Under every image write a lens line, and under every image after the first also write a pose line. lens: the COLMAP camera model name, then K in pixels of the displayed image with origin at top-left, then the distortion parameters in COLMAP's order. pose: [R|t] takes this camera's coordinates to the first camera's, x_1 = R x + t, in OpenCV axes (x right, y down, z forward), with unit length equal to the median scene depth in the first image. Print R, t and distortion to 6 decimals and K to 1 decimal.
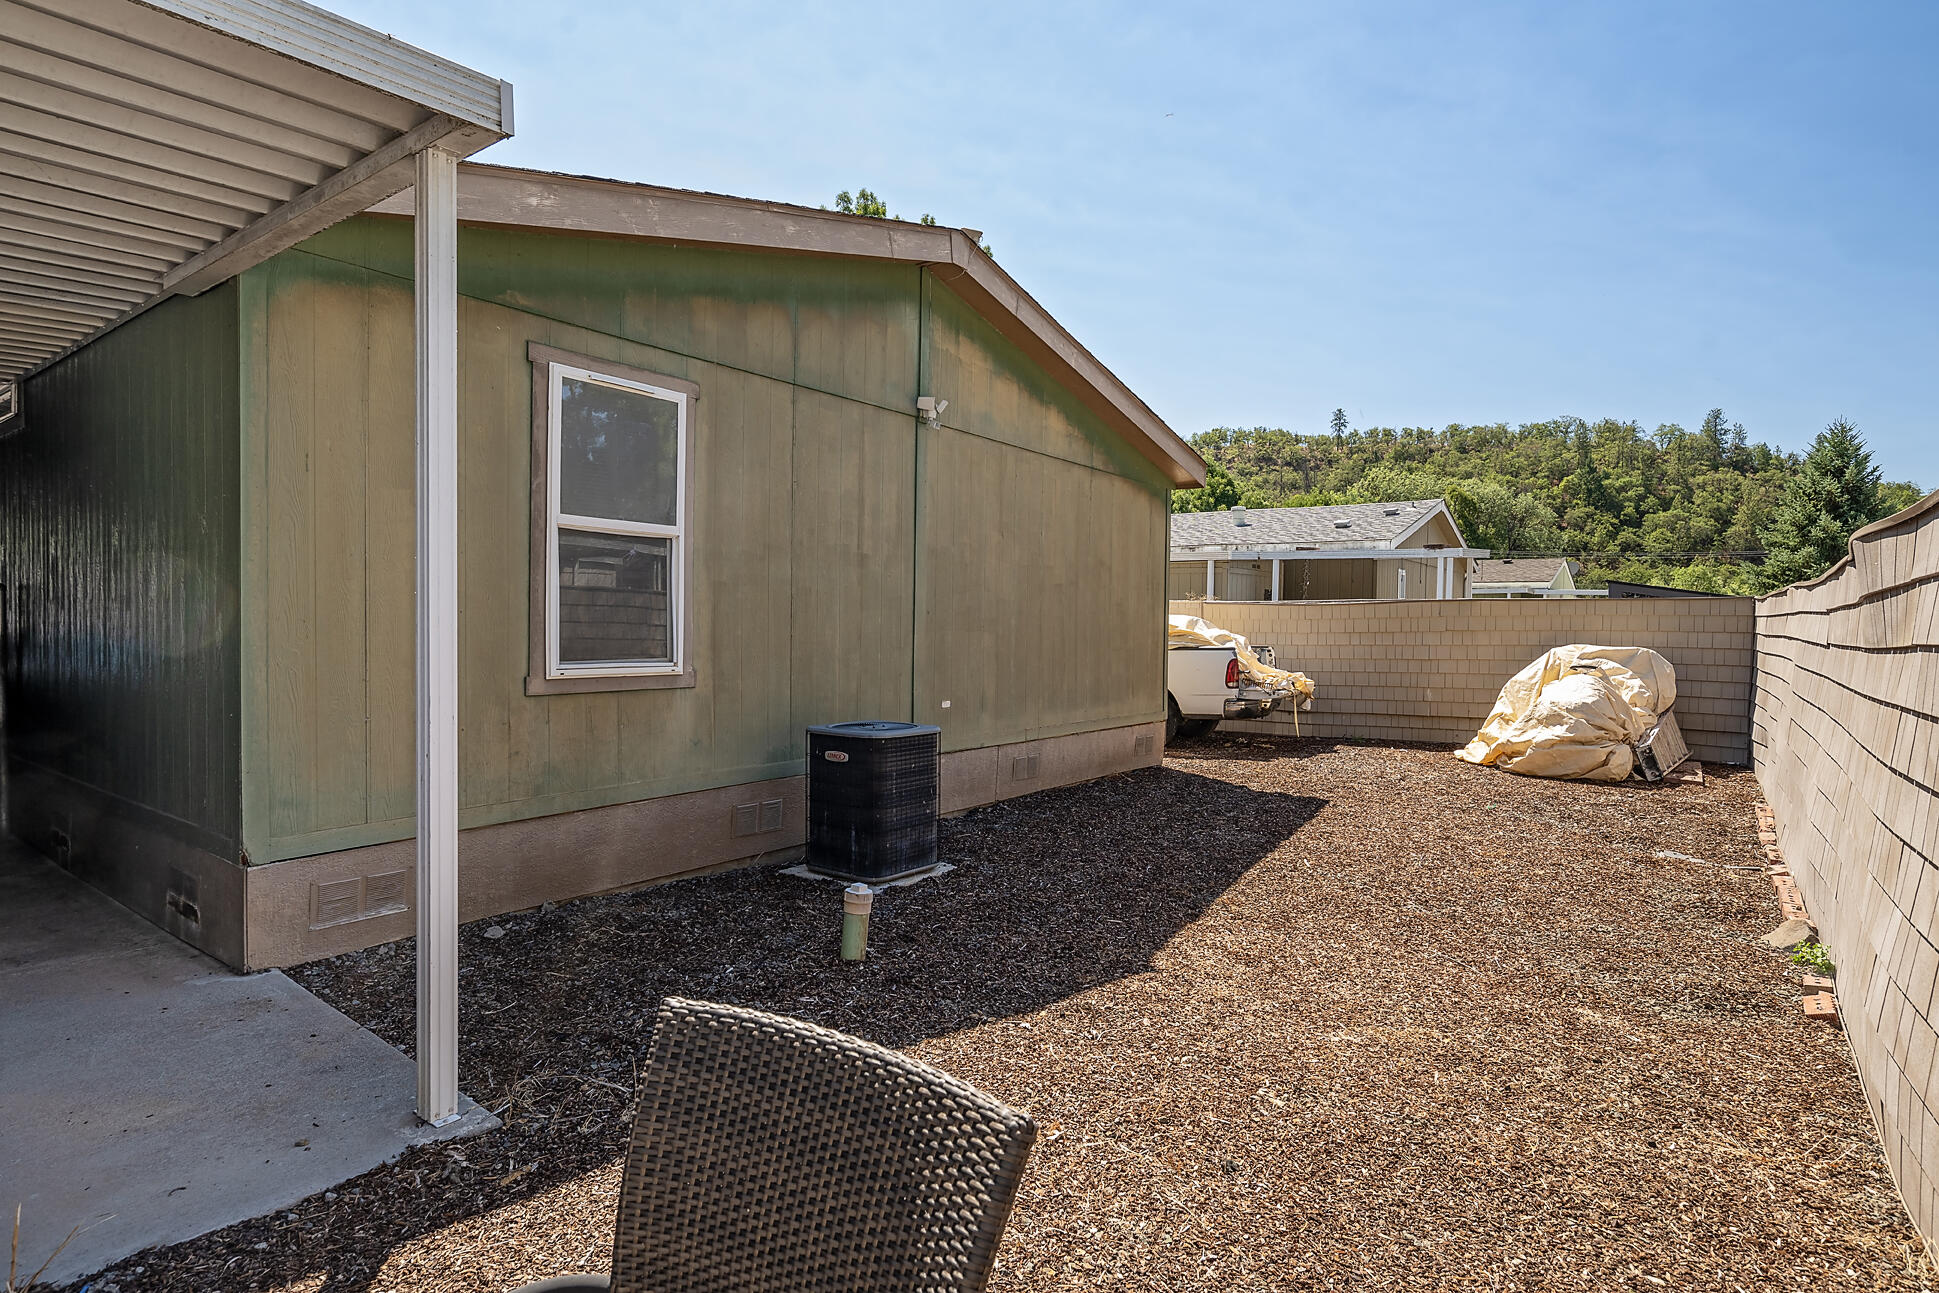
lens RADIAL K [[986.8, 0, 968.9], [0, 986.8, 641.1], [0, 0, 1]] dist [-0.007501, 0.004099]
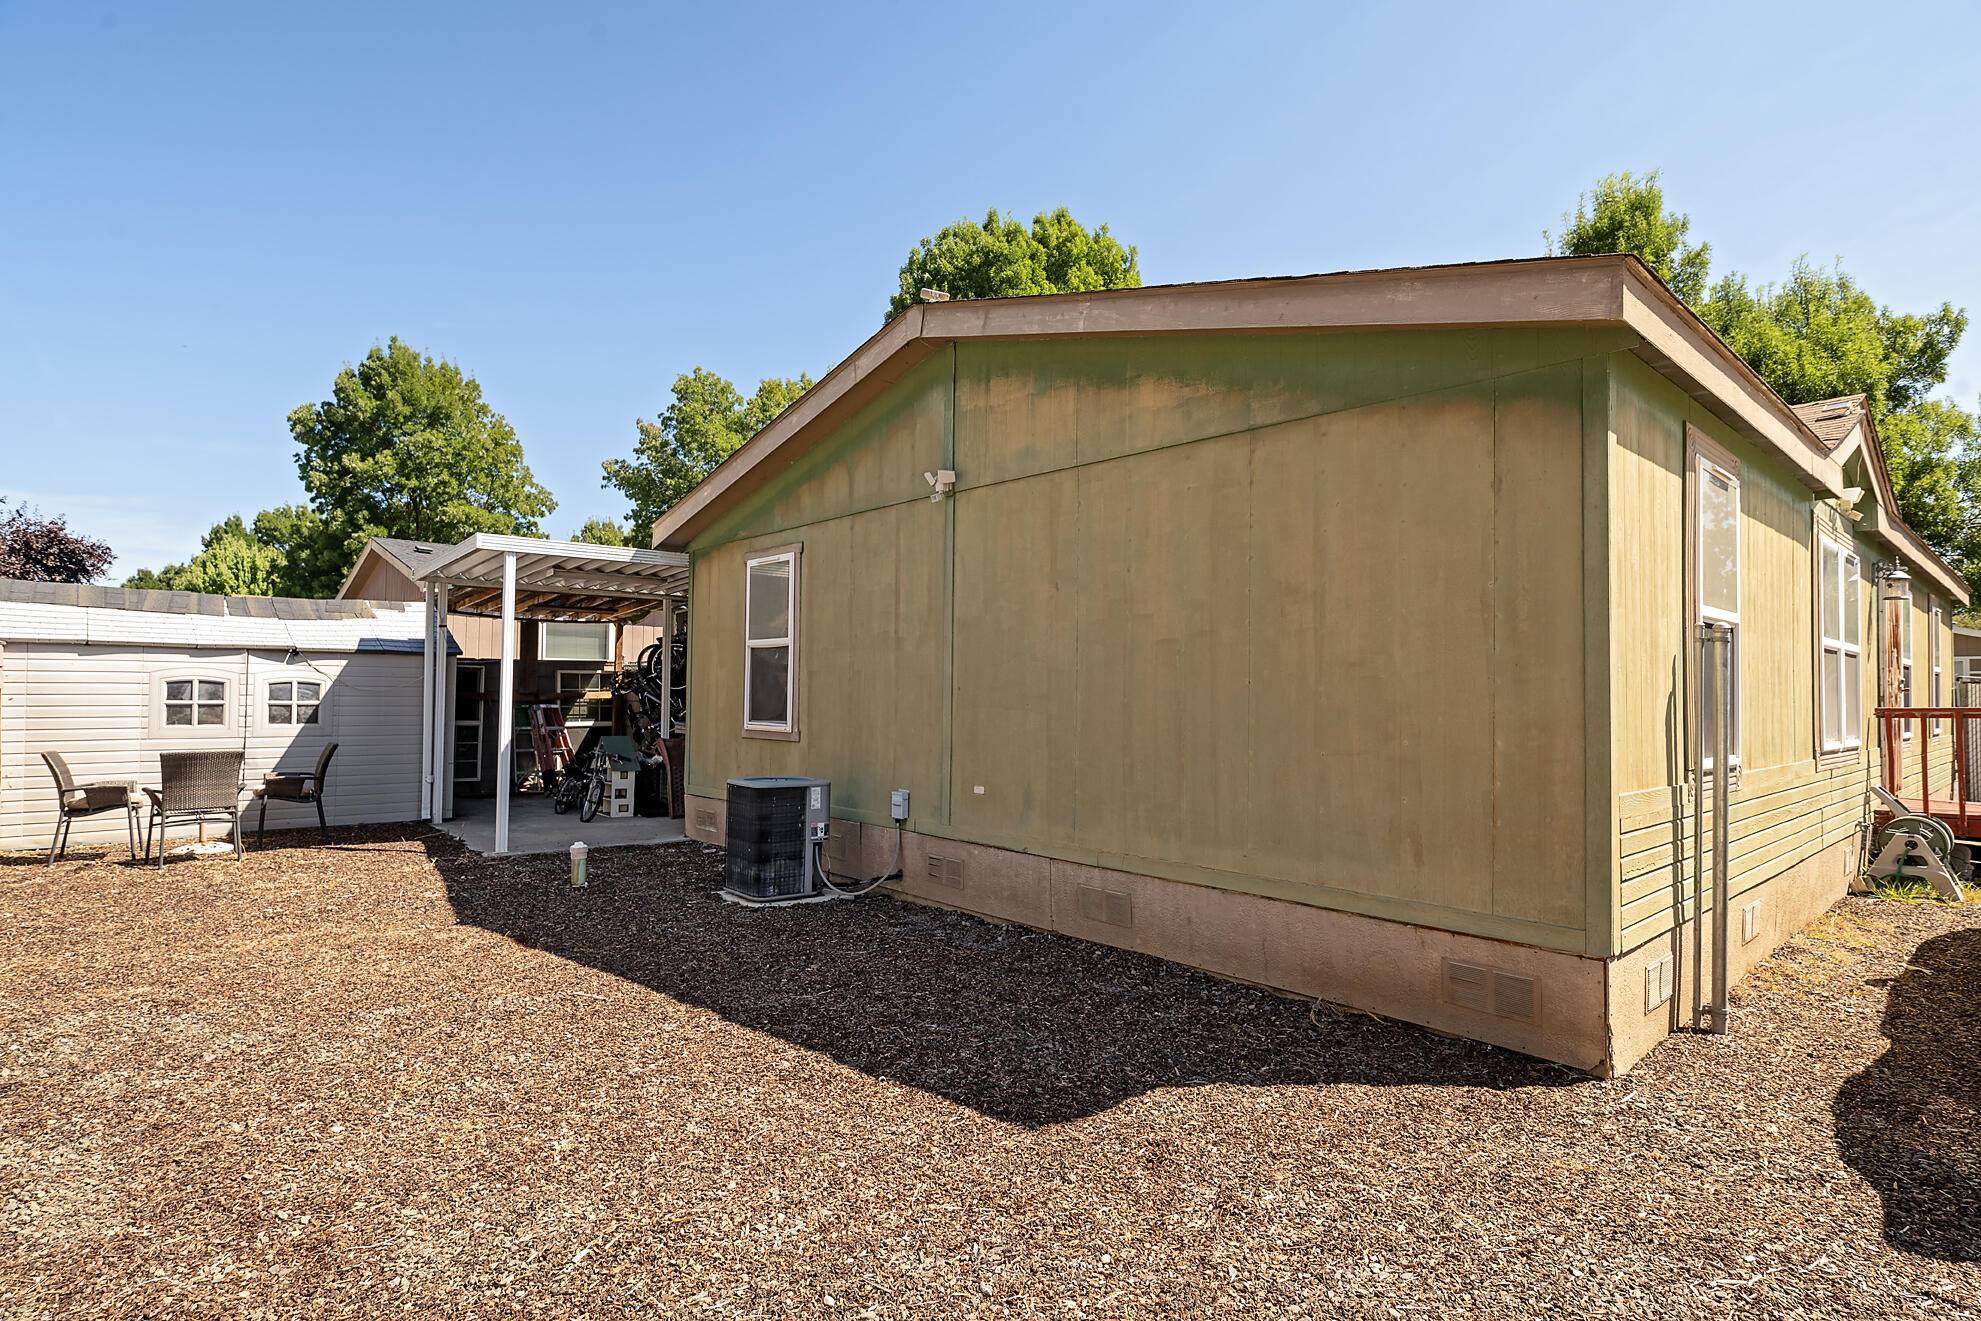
lens RADIAL K [[1008.1, 0, 988.8], [0, 1008.1, 668.9], [0, 0, 1]] dist [-0.007501, 0.004099]
pose [[-0.193939, -0.047891, -0.979844, 0.988118], [-0.036033, 0.998481, -0.041670, -0.009426], [0.980352, 0.027225, -0.195370, 1.327684]]
